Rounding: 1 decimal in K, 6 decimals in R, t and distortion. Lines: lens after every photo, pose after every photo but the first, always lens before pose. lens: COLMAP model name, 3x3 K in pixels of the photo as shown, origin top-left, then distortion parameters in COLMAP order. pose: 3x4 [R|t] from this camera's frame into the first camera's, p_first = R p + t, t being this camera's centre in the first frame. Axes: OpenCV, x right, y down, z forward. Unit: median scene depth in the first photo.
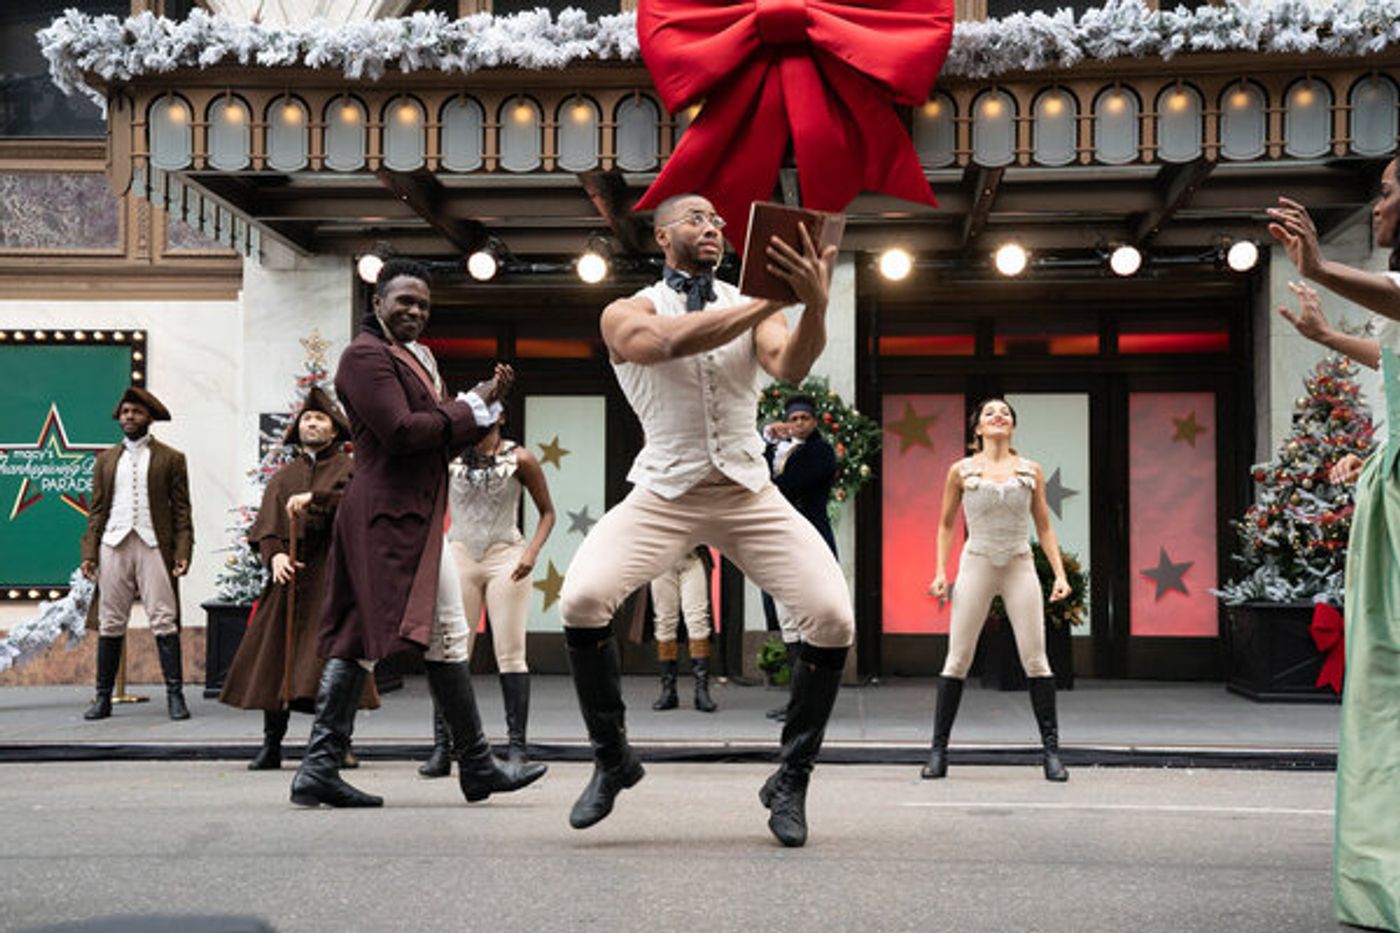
lens RADIAL K [[2089.4, 0, 700.0], [0, 2089.4, 466.5], [0, 0, 1]] dist [0.161391, 0.582873]
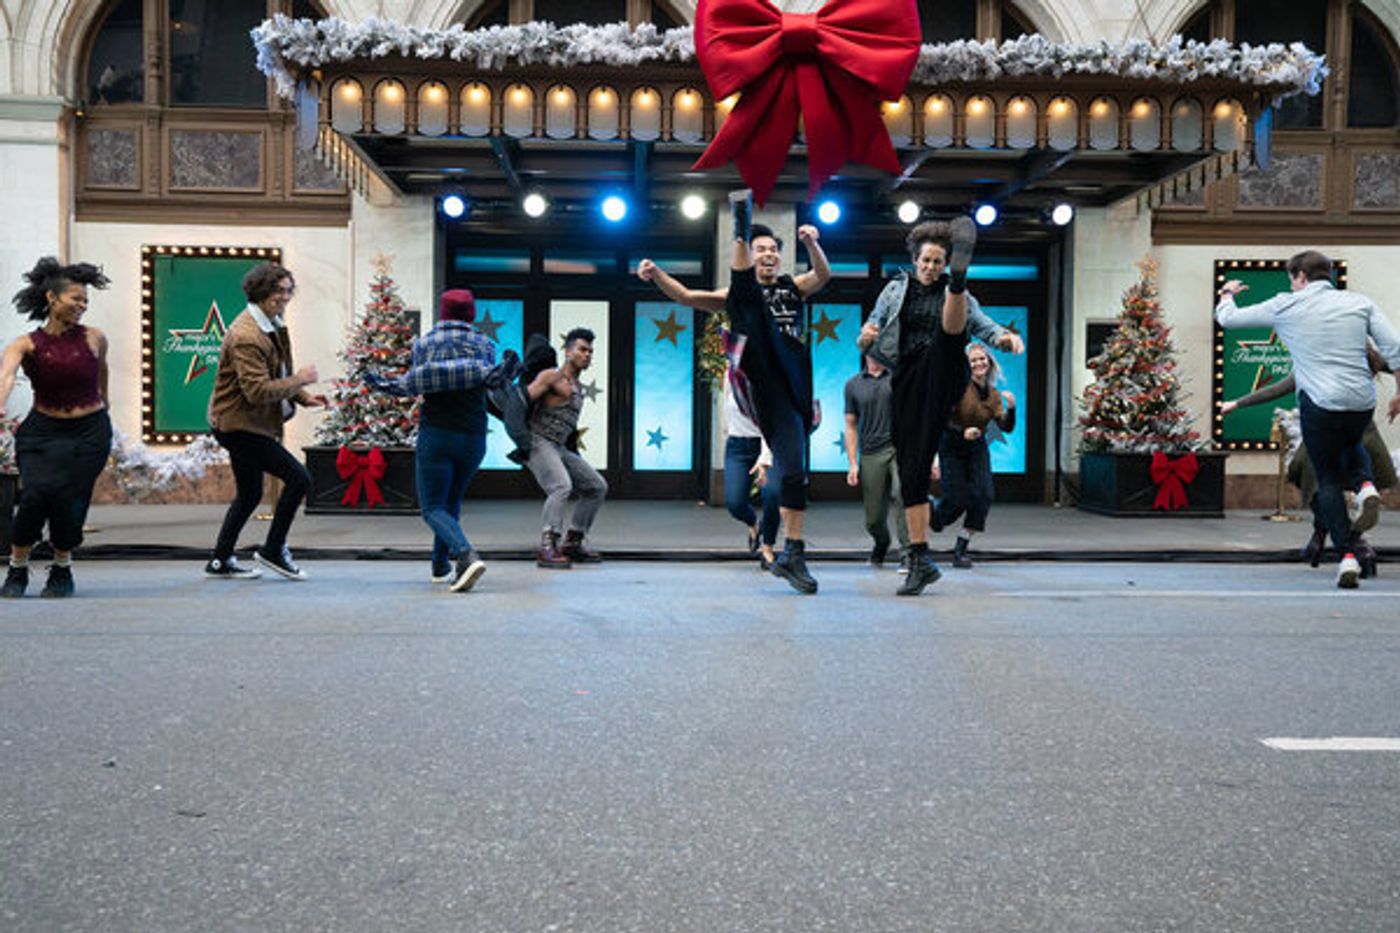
lens RADIAL K [[1462.3, 0, 700.0], [0, 1462.3, 466.5], [0, 0, 1]] dist [-0.022040, 0.233342]
pose [[0.992046, 0.003751, 0.125819, -0.143536], [-0.013840, 0.996746, 0.079407, -0.002964], [-0.125112, -0.080517, 0.988870, 0.020153]]
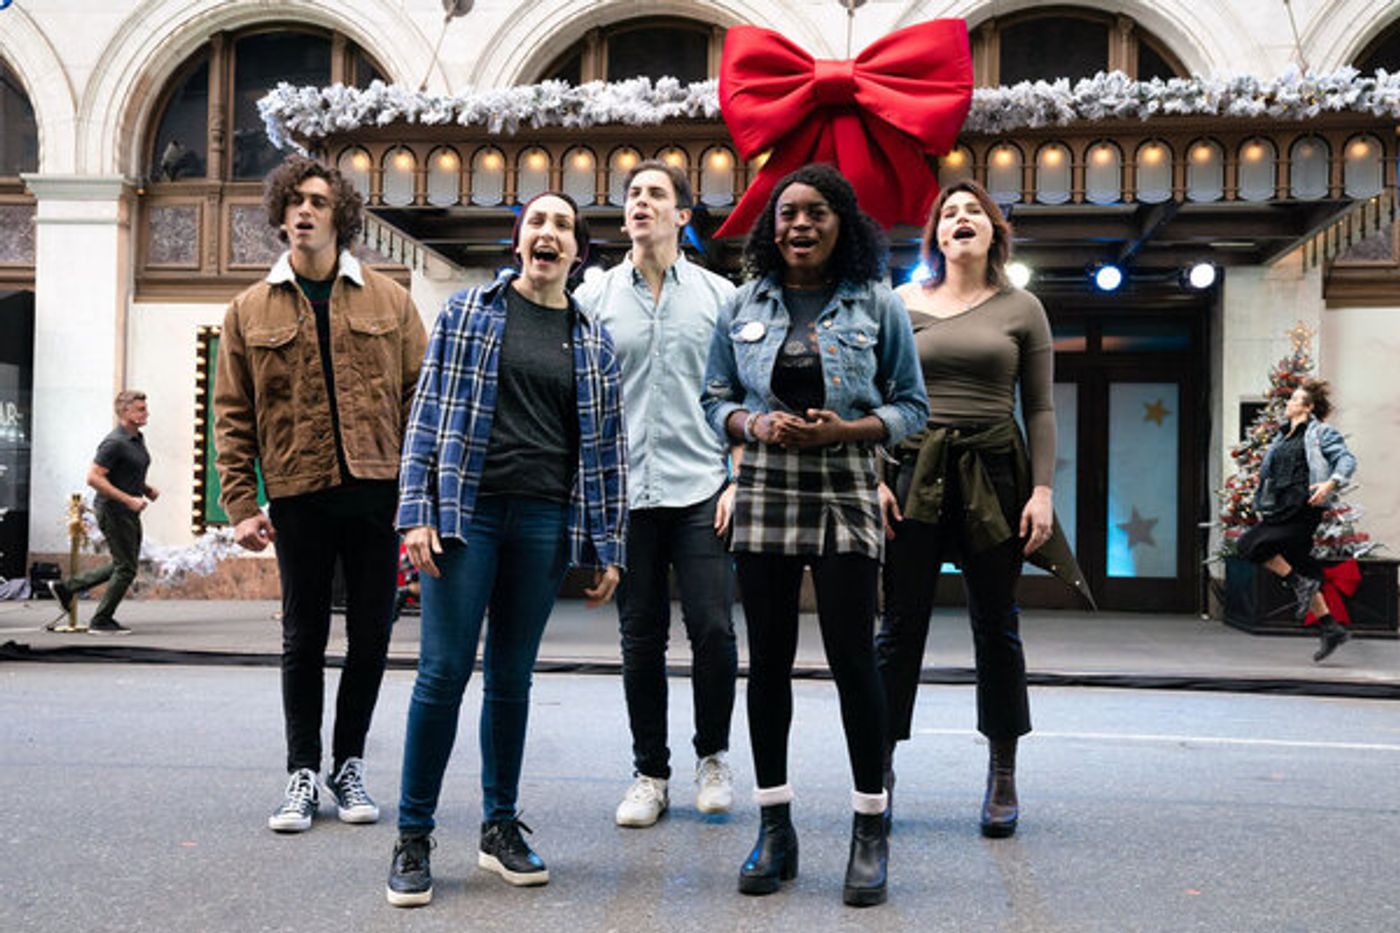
lens RADIAL K [[1620.6, 0, 694.6], [0, 1620.6, 465.8], [0, 0, 1]] dist [0.016741, 0.292114]
pose [[0.998854, 0.012547, -0.046197, 0.003112], [-0.011297, 0.999566, 0.027215, -0.012076], [0.046519, -0.026662, 0.998562, 0.028188]]
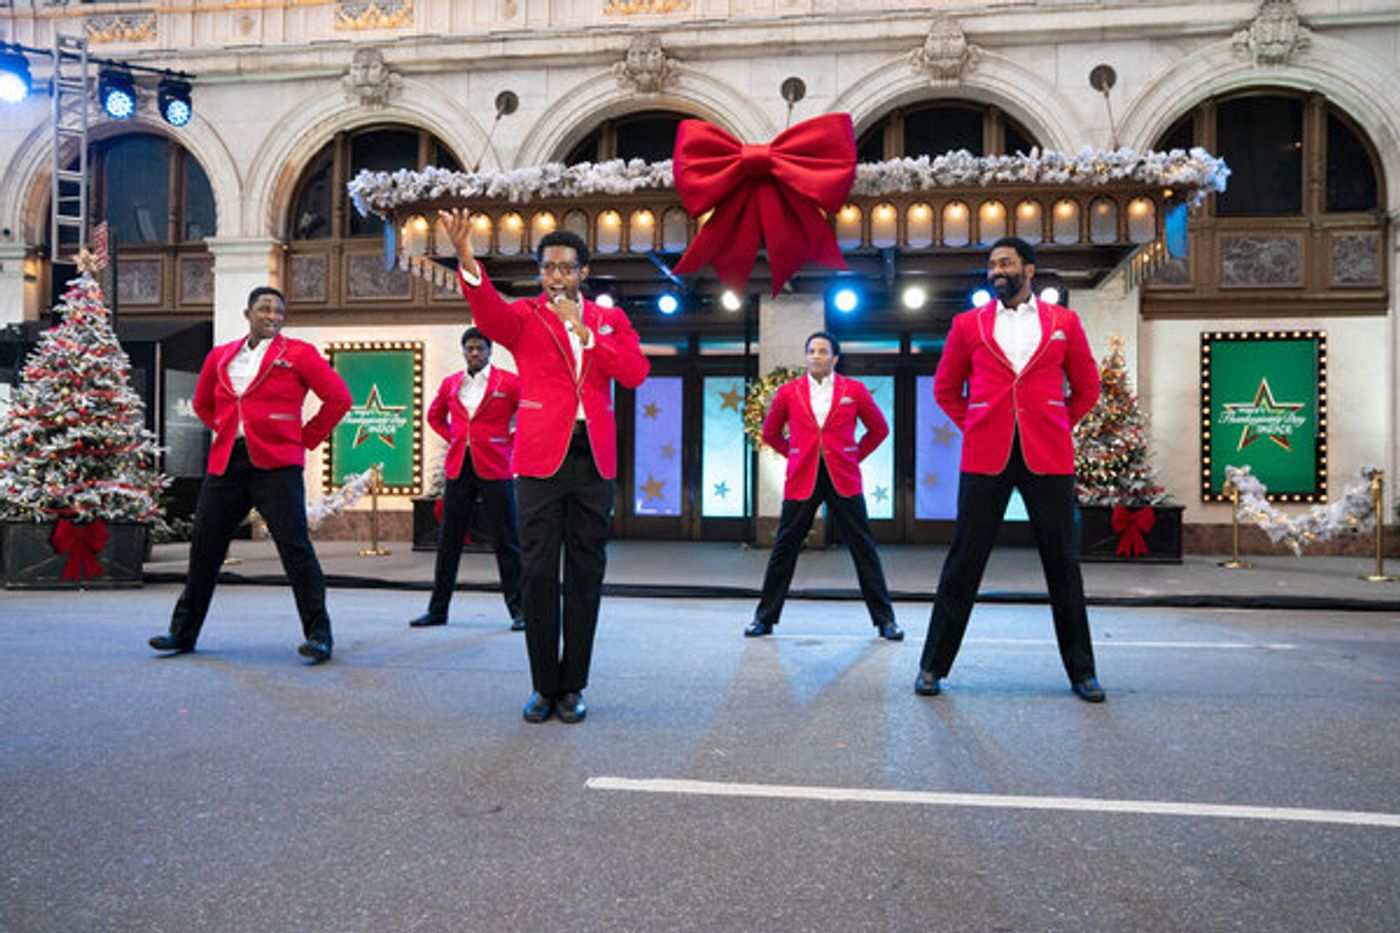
lens RADIAL K [[1227.8, 0, 700.1], [0, 1227.8, 463.2], [0, 0, 1]] dist [-0.082209, 0.149596]
pose [[0.995769, 0.004833, -0.091767, 0.082478], [-0.000185, 0.998719, 0.050592, -0.019550], [0.091894, -0.050361, 0.994494, 0.002240]]
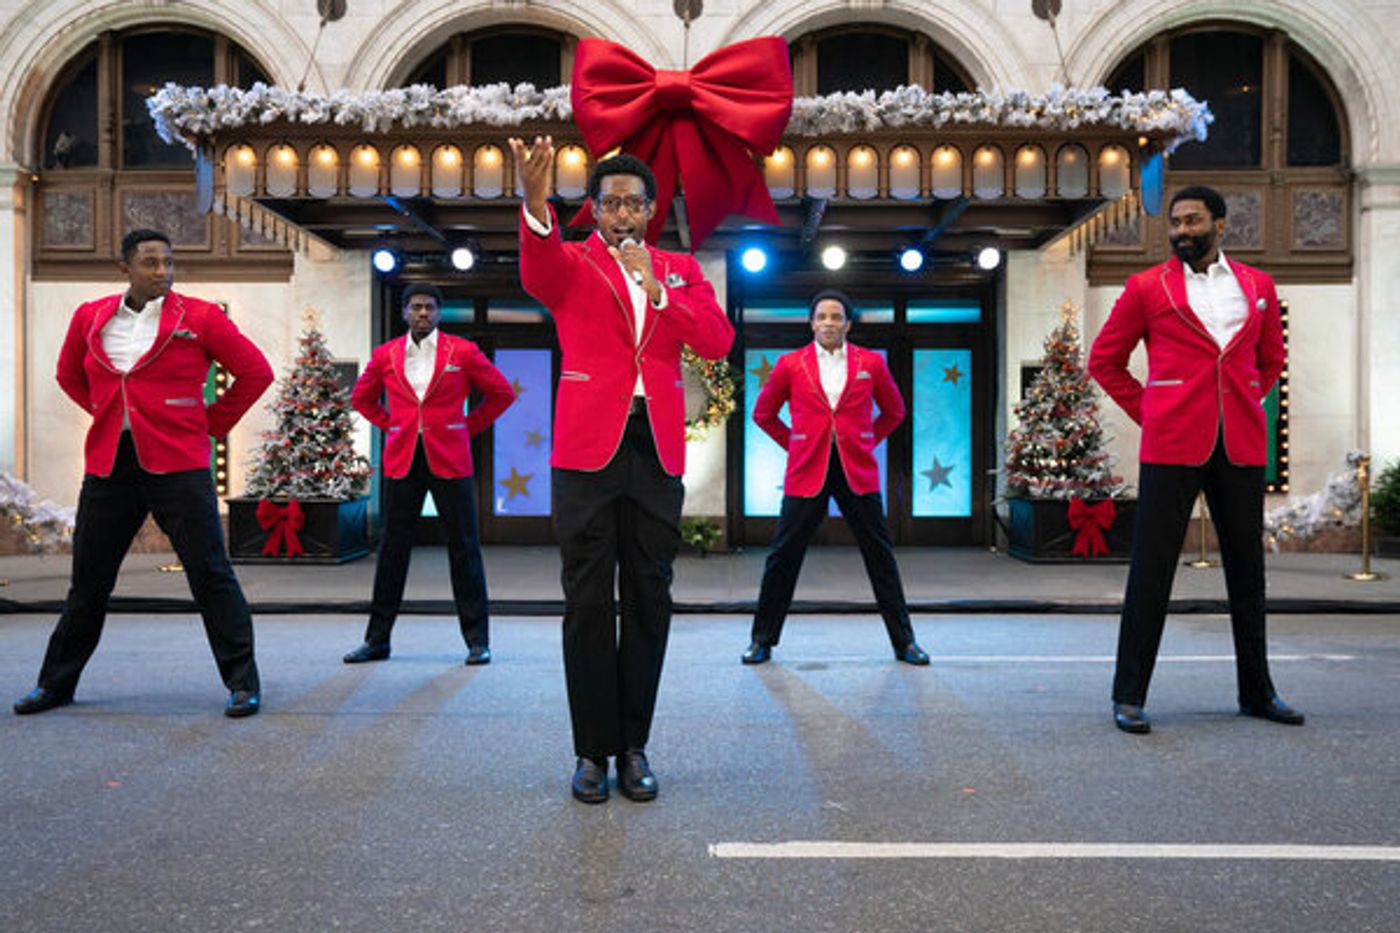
lens RADIAL K [[1447.2, 0, 714.3], [0, 1447.2, 469.4], [0, 0, 1]] dist [-0.041372, 0.229292]
pose [[0.997994, -0.001934, 0.063274, 0.004176], [-0.002084, 0.997988, 0.063370, -0.020389], [-0.063269, -0.063375, 0.995982, 0.012259]]
